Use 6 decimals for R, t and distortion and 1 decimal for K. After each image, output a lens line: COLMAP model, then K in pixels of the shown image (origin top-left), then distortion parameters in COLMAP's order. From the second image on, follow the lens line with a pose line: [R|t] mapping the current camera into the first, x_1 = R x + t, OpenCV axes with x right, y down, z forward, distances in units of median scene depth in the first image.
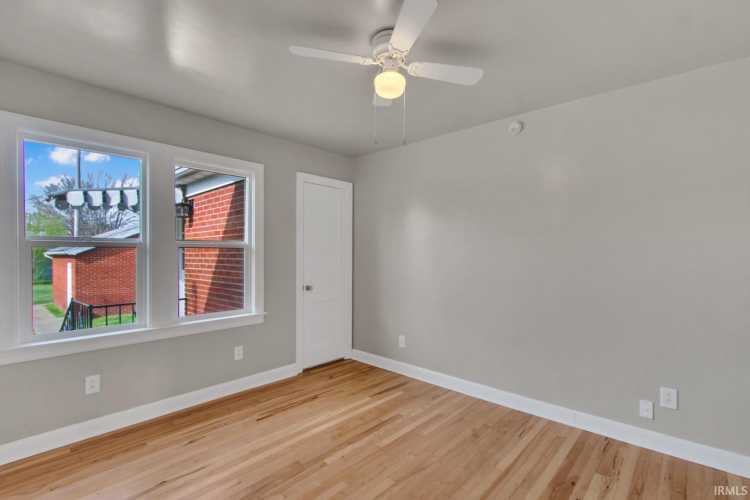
lens RADIAL K [[346.6, 0, 376.5], [0, 346.6, 252.7], [0, 0, 1]] dist [0.002604, 0.000079]
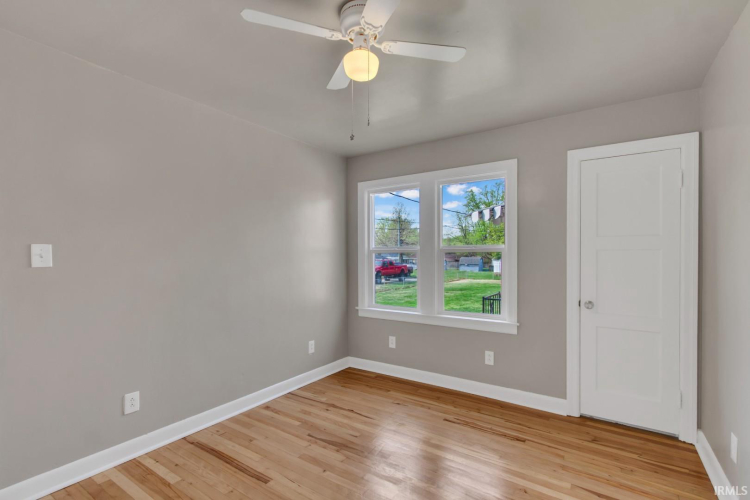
lens RADIAL K [[346.6, 0, 376.5], [0, 346.6, 252.7], [0, 0, 1]] dist [0.002604, 0.000079]
pose [[0.146139, -0.015417, -0.989144, 0.550055], [0.000286, 0.999879, -0.015542, 0.005013], [0.989264, 0.001988, 0.146126, 0.550633]]
